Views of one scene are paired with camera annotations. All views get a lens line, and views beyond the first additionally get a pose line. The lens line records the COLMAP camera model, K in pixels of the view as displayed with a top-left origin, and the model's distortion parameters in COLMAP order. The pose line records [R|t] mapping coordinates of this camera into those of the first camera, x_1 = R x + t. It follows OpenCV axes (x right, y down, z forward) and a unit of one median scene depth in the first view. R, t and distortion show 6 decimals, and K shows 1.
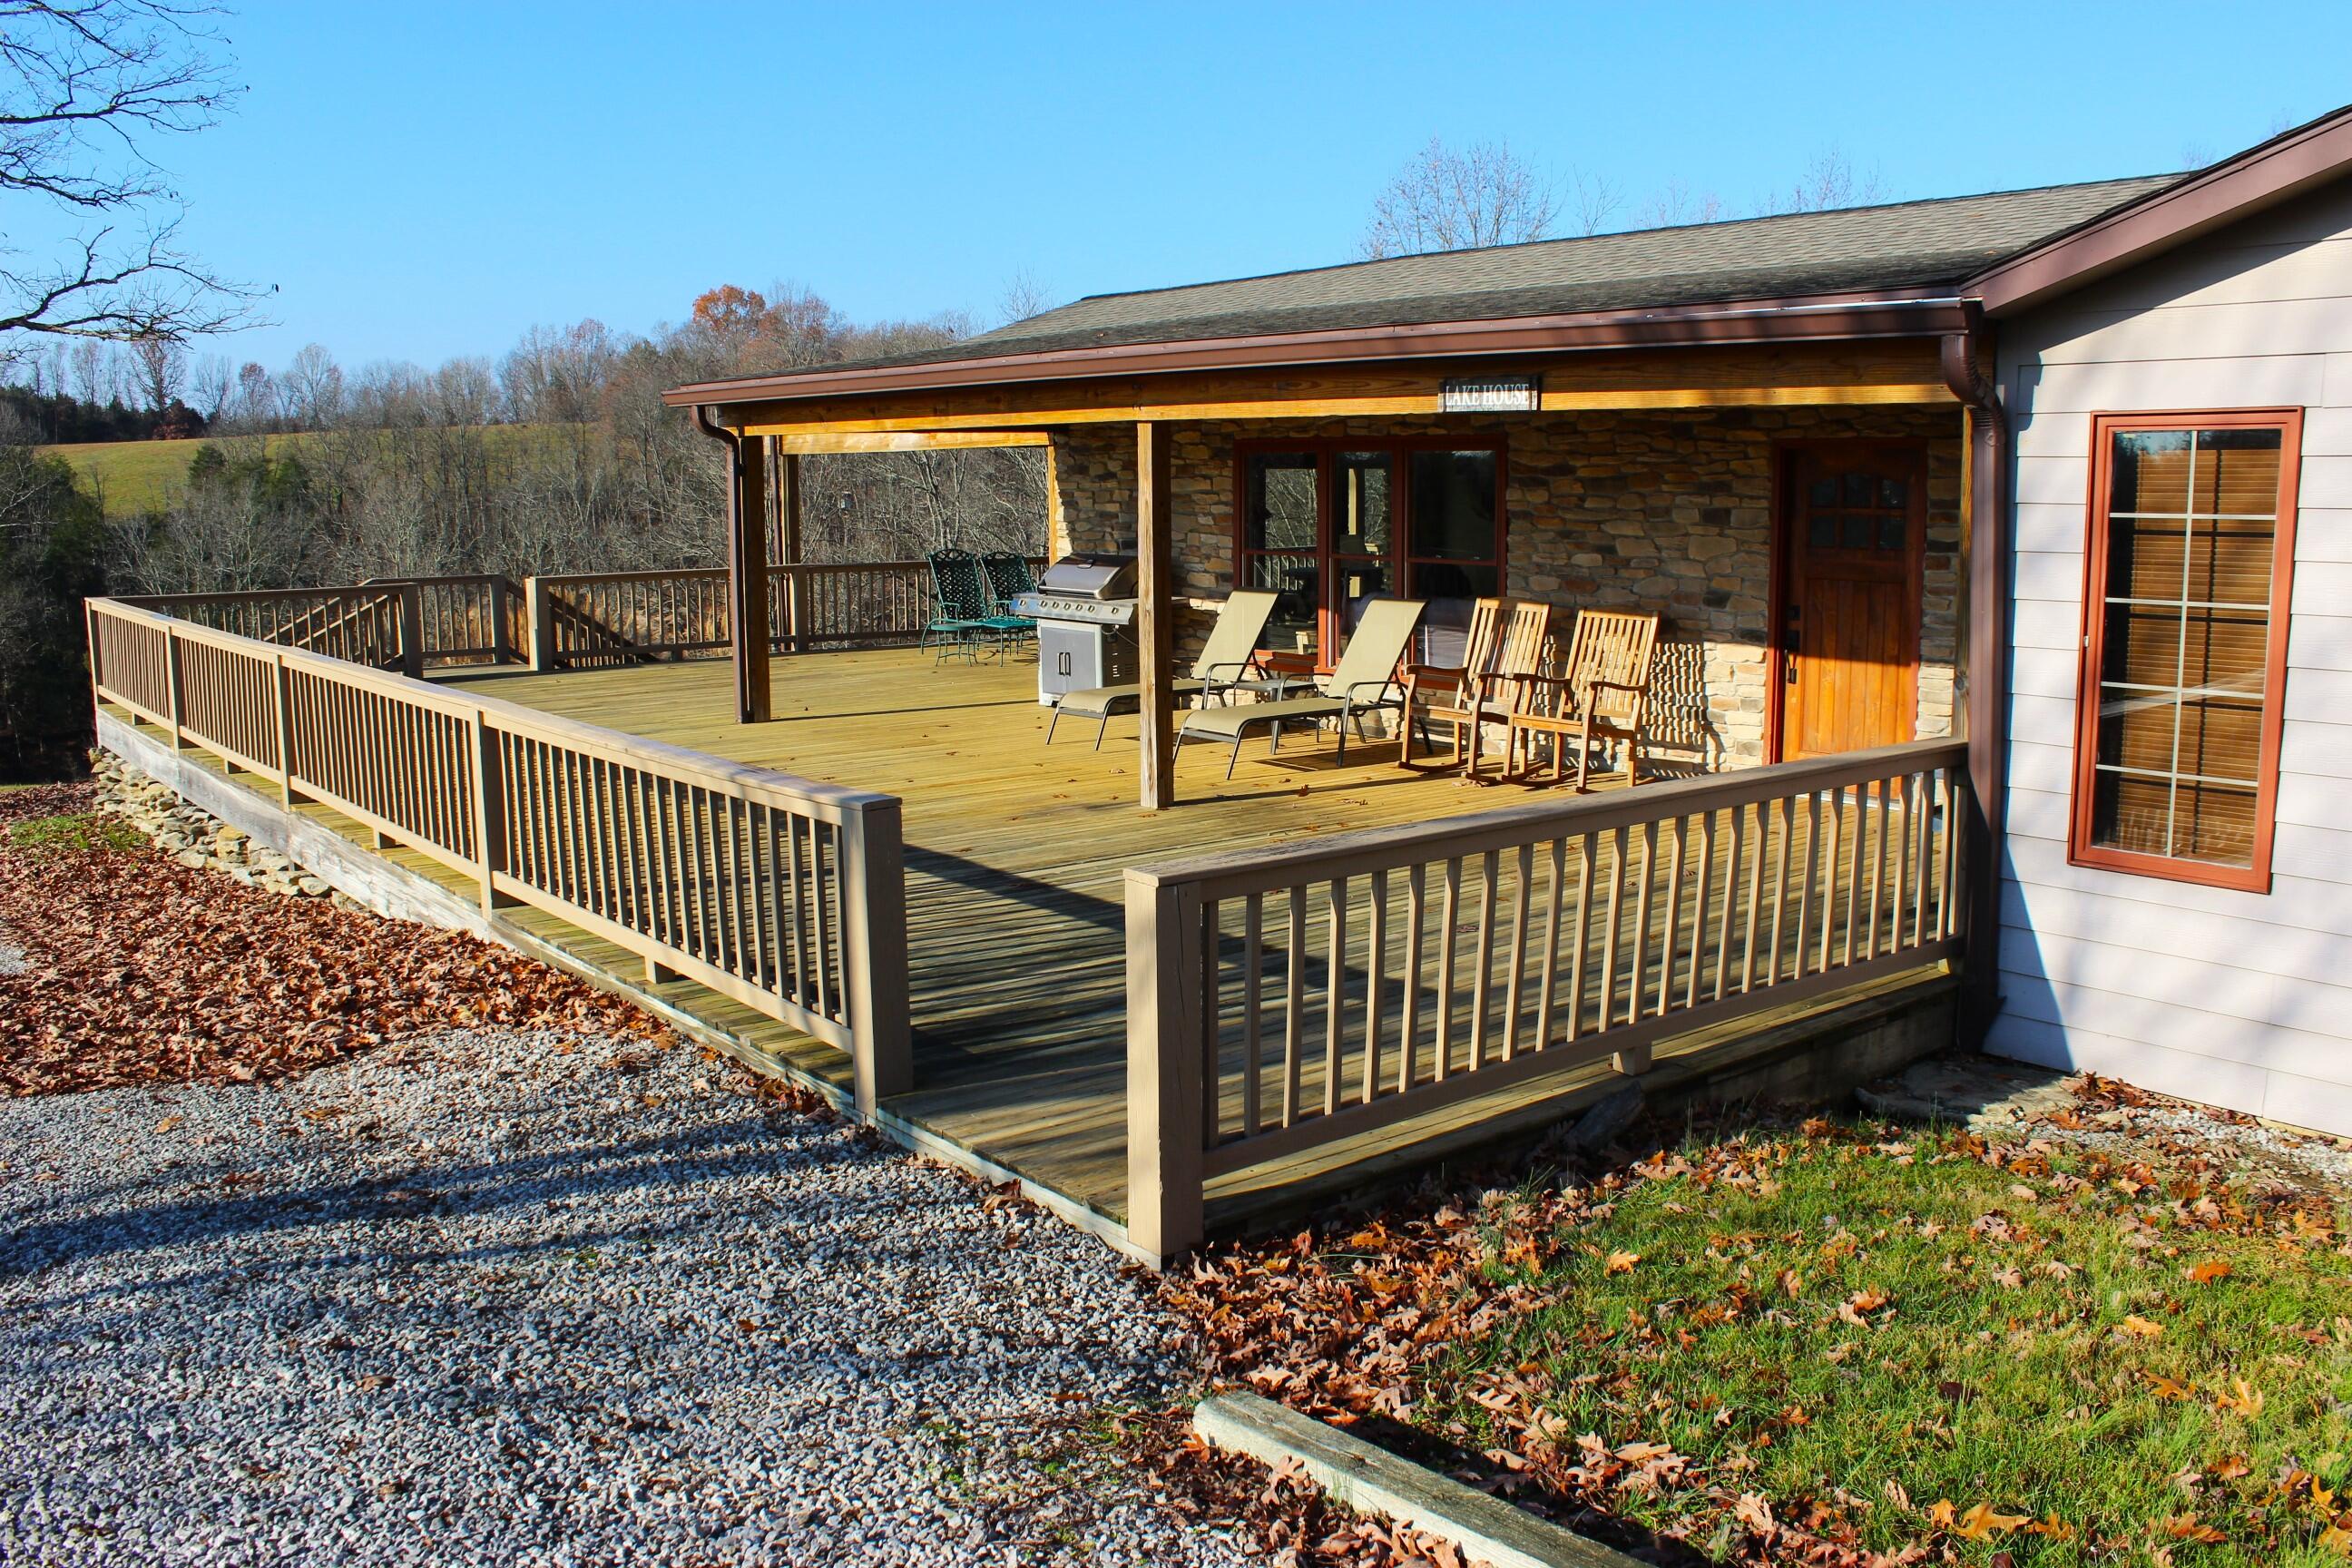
lens RADIAL K [[1943.8, 0, 1176.0], [0, 1943.8, 784.0], [0, 0, 1]] dist [-0.169750, 0.156683]
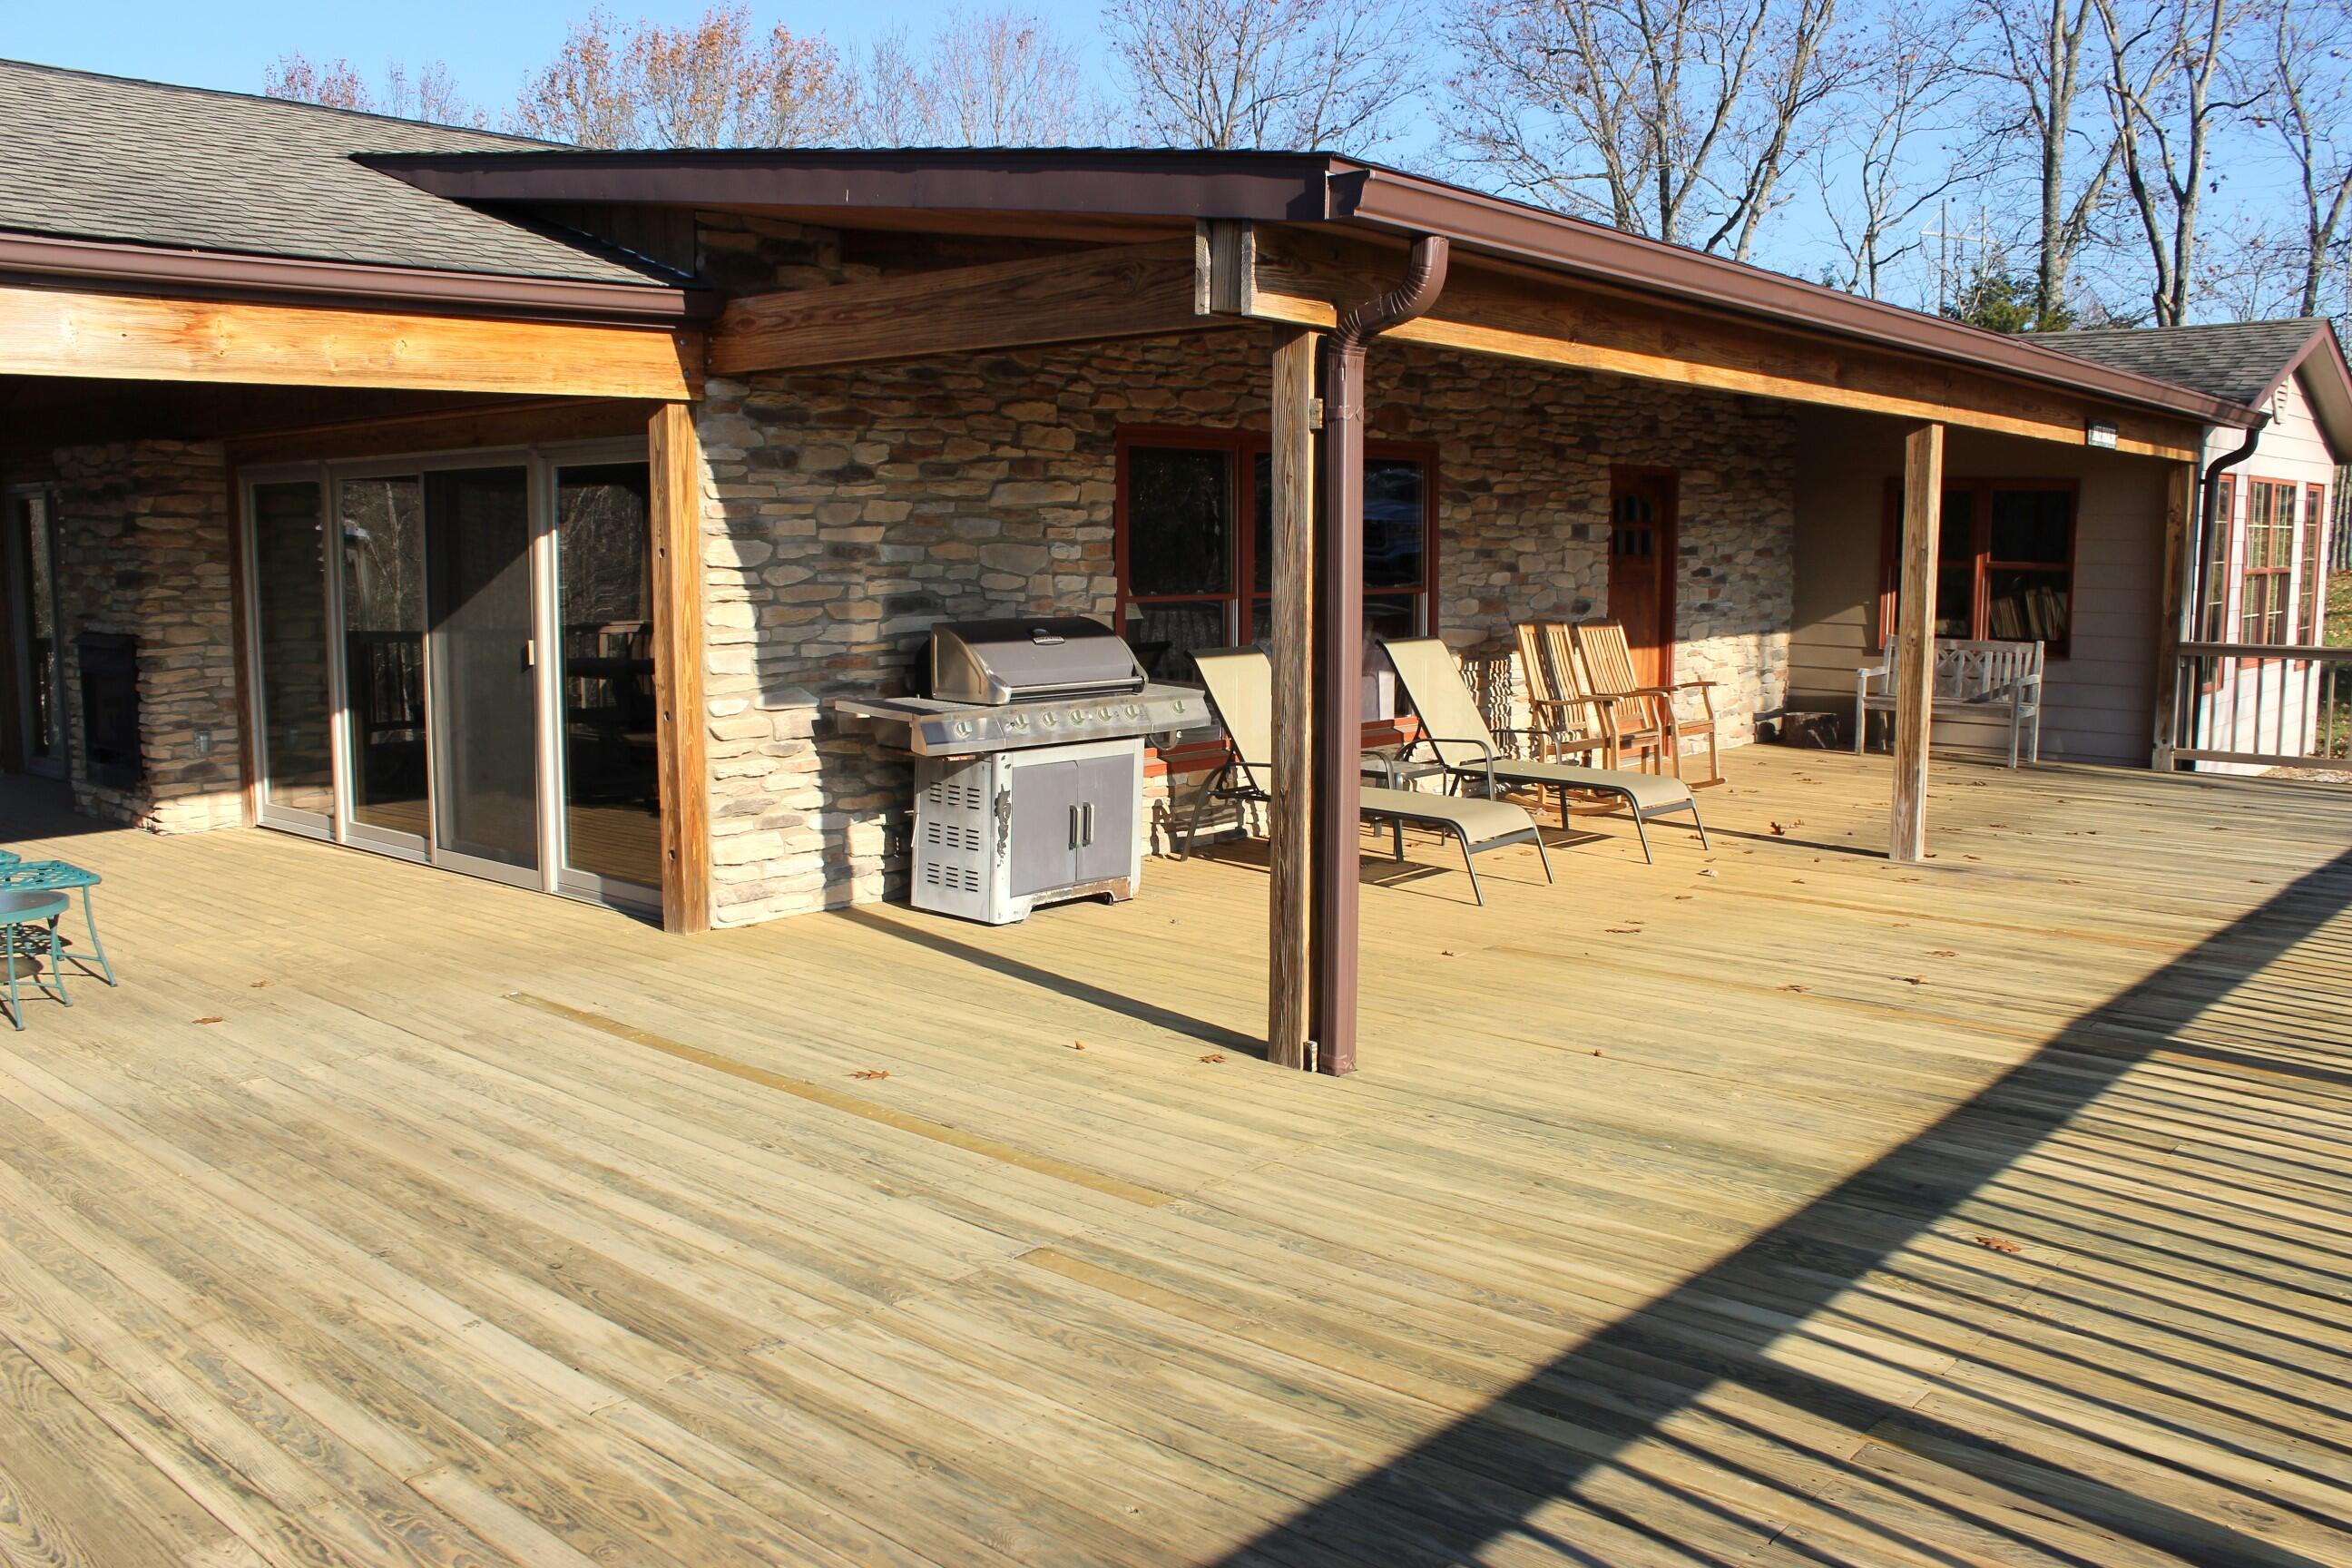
lens RADIAL K [[1943.8, 0, 1176.0], [0, 1943.8, 784.0], [0, 0, 1]] dist [-0.169750, 0.156683]
pose [[-0.168999, -0.119143, 0.978389, -0.734765], [0.157935, 0.976566, 0.146201, -0.186124], [-0.972880, 0.179230, -0.146222, 1.338692]]
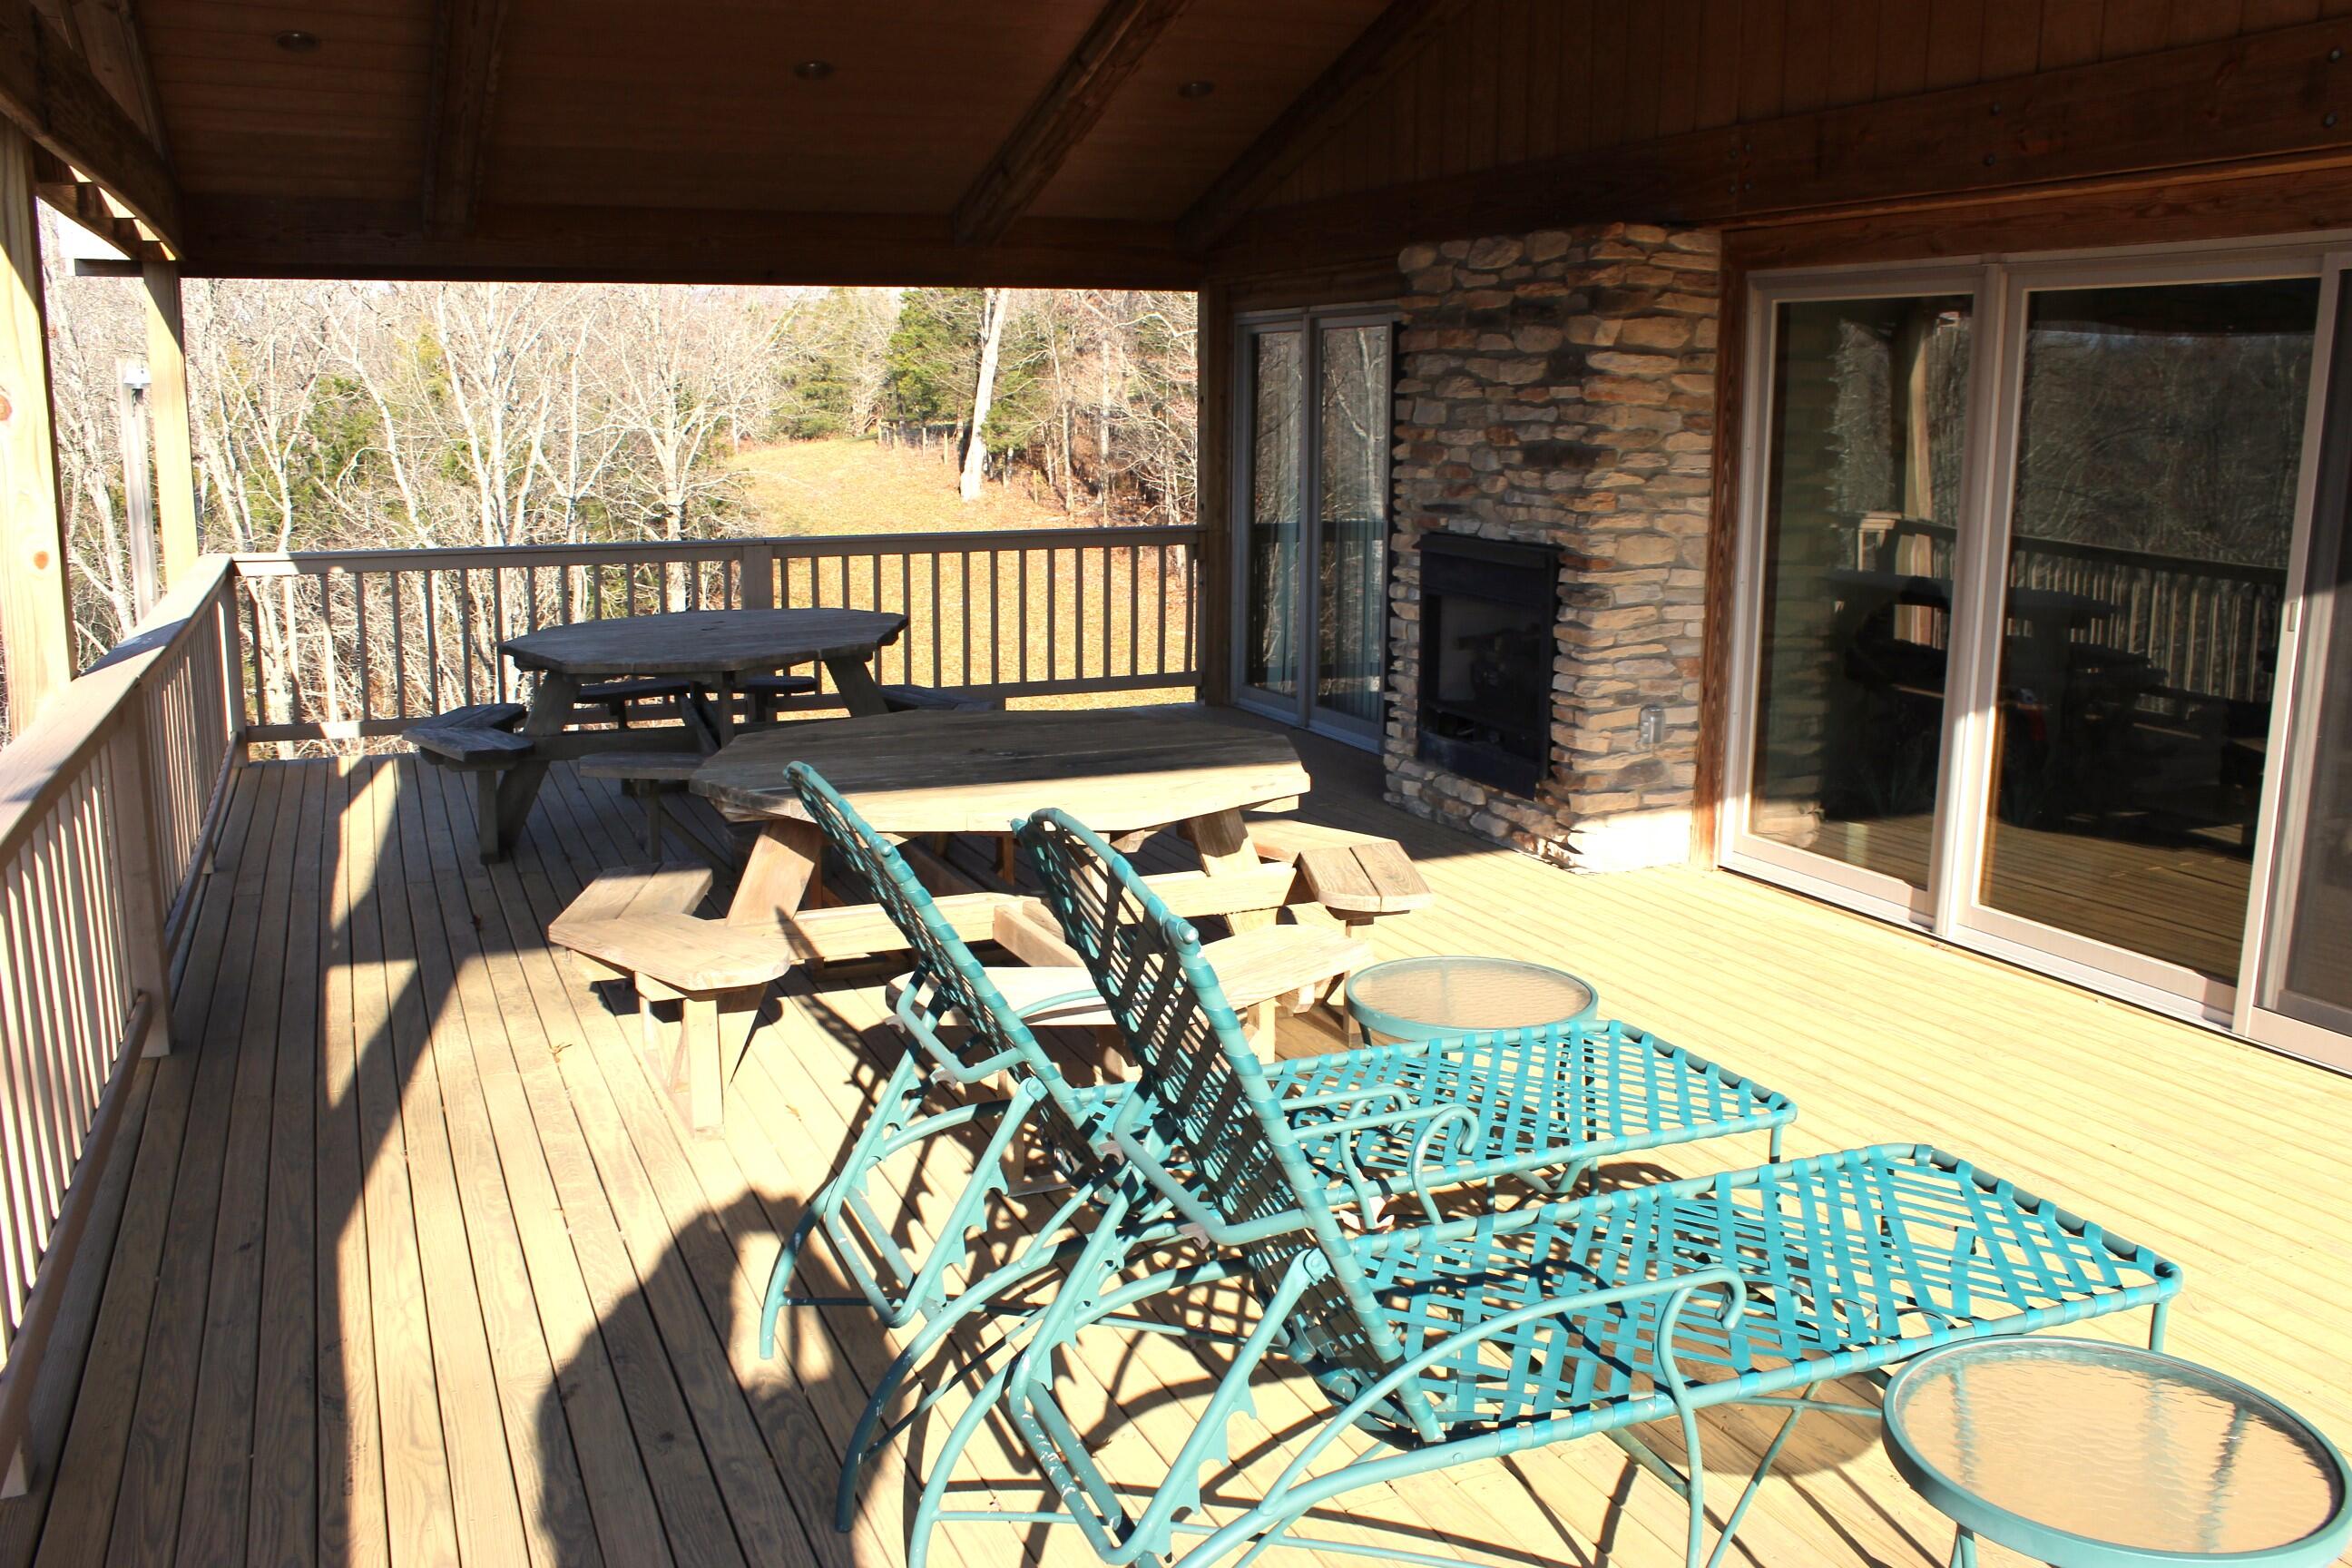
lens RADIAL K [[1943.8, 0, 1176.0], [0, 1943.8, 784.0], [0, 0, 1]] dist [-0.169750, 0.156683]
pose [[0.262927, -0.180324, 0.947815, -0.523020], [0.146230, 0.978478, 0.145593, -0.212112], [-0.953670, 0.100319, 0.283637, 1.498570]]
